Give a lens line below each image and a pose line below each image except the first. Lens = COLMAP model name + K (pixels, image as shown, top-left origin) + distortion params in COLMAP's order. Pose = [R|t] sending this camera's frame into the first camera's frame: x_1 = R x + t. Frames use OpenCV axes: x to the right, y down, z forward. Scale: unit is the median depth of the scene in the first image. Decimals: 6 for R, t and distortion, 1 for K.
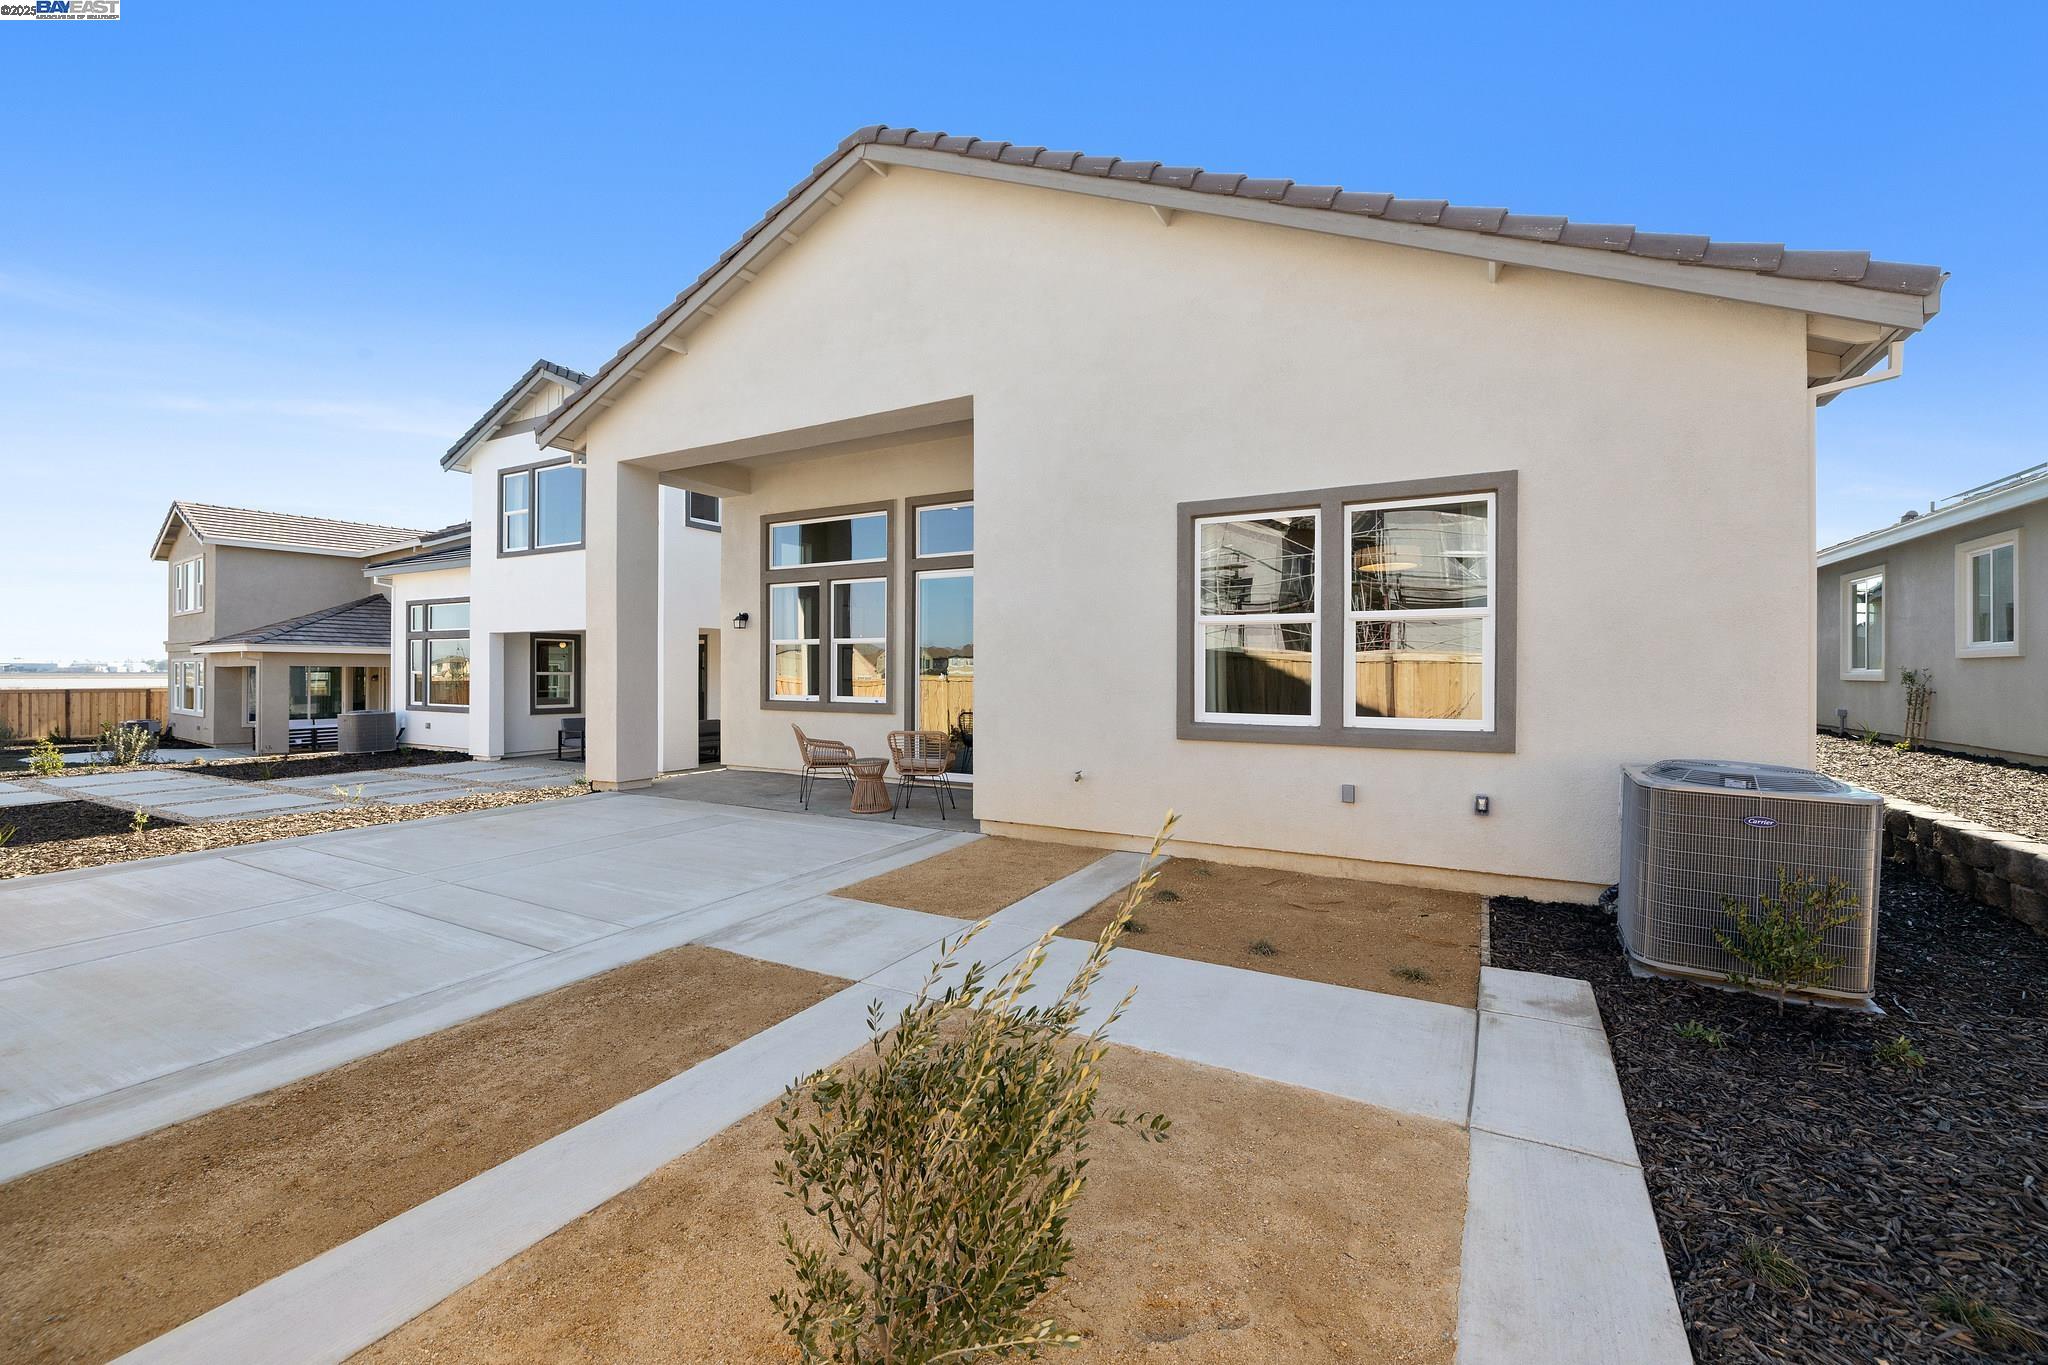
lens RADIAL K [[858.1, 0, 1027.5], [0, 858.1, 674.0], [0, 0, 1]] dist [0.002437, 0.000414]
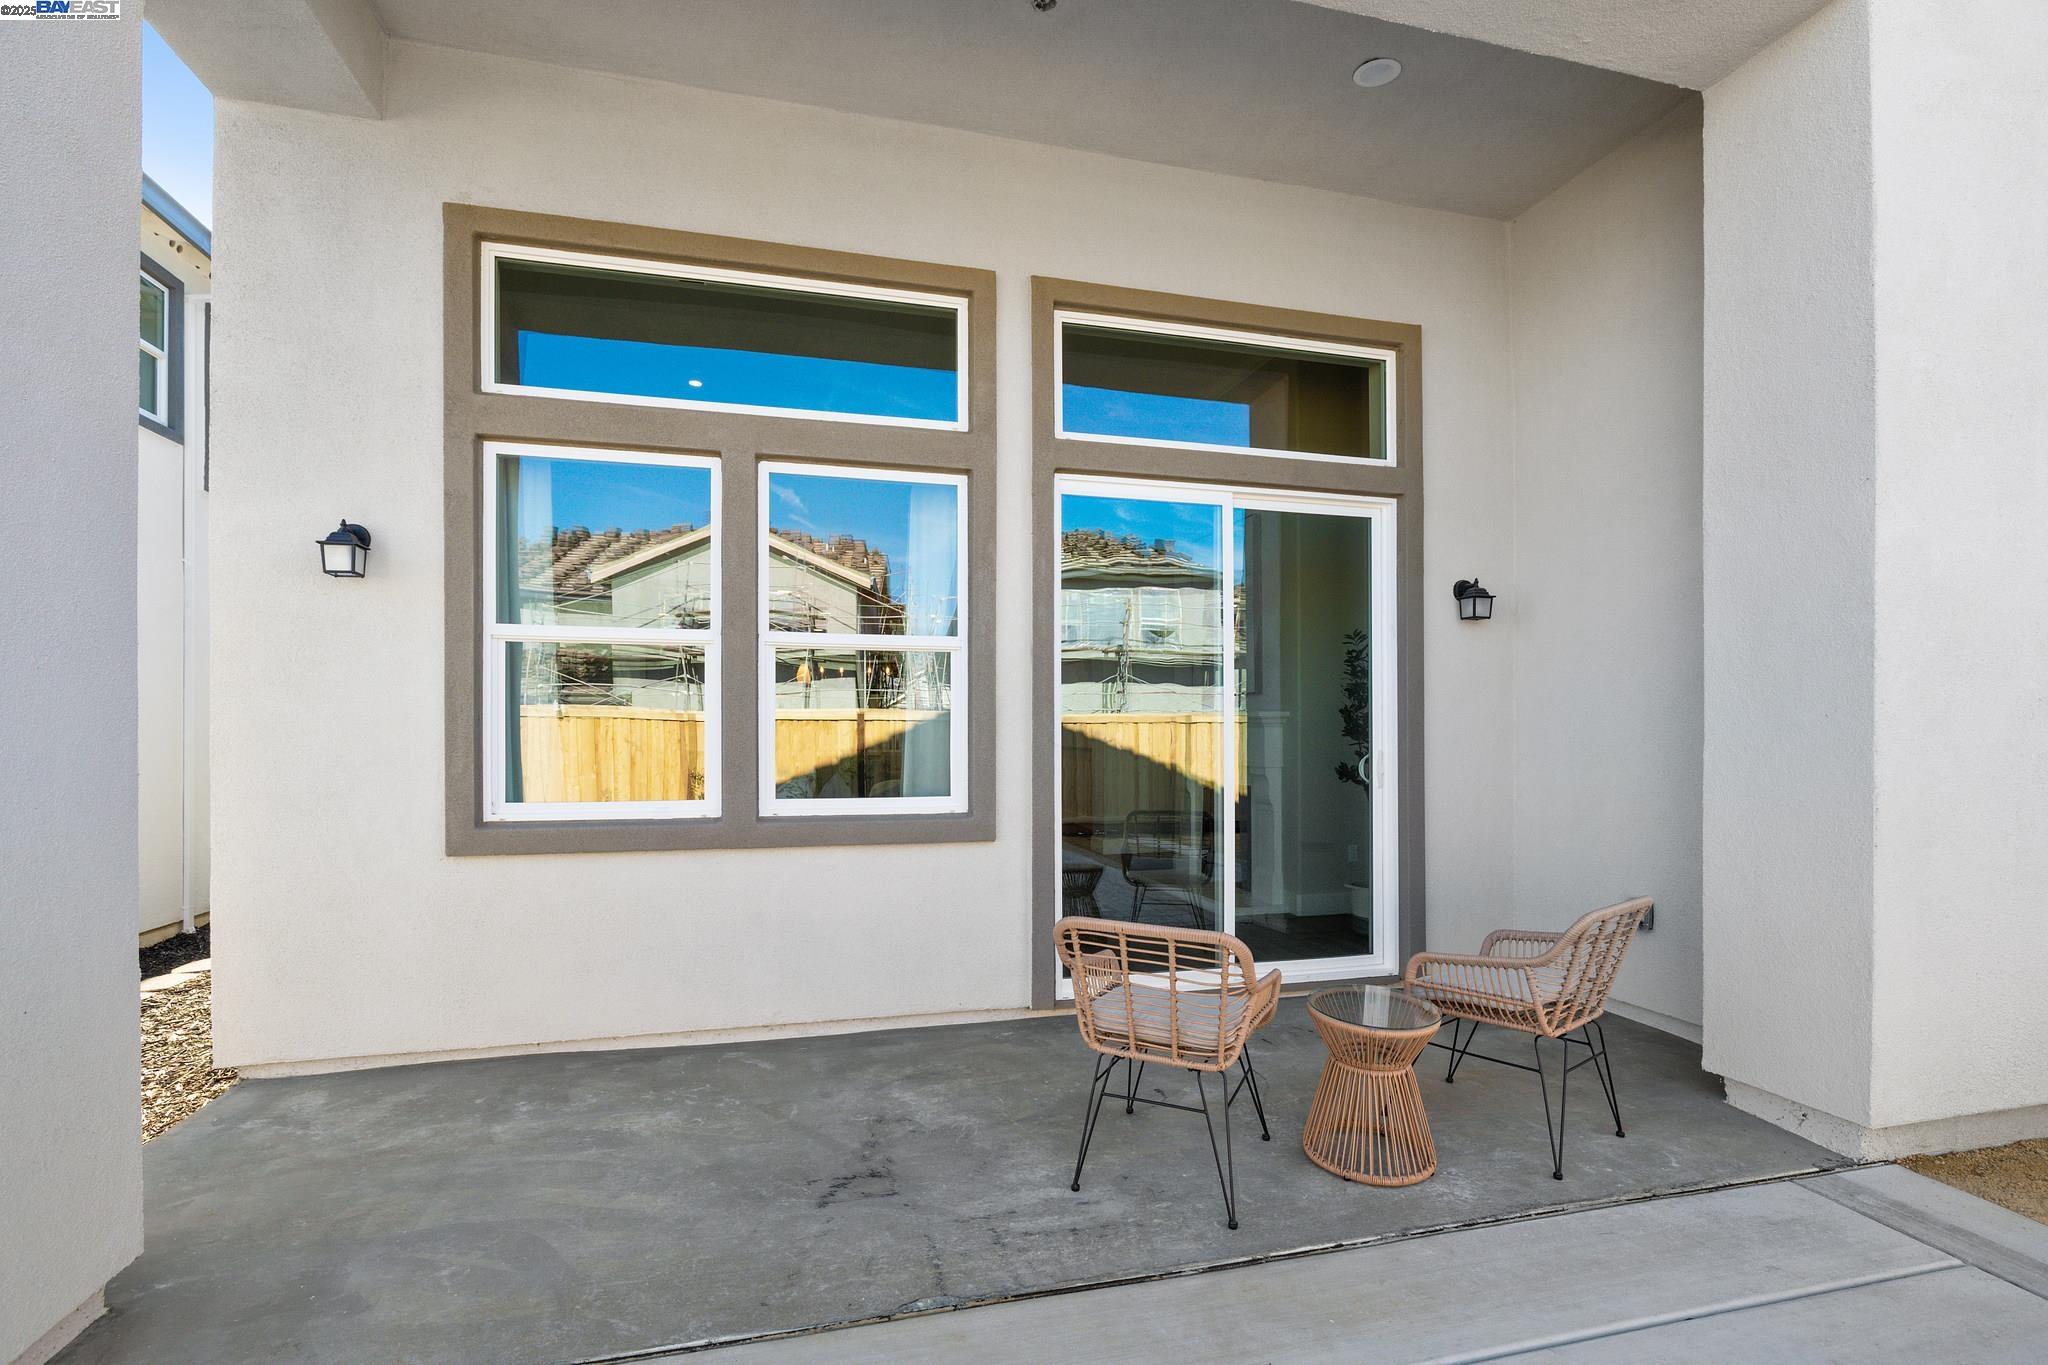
lens RADIAL K [[931.2, 0, 1005.7], [0, 931.2, 735.1], [0, 0, 1]] dist [-0.008870, 0.000205]
pose [[0.719922, -0.003860, 0.694044, -0.394279], [0.002837, 0.999993, 0.002620, -0.000937], [-0.694049, 0.000083, 0.719927, 0.636410]]
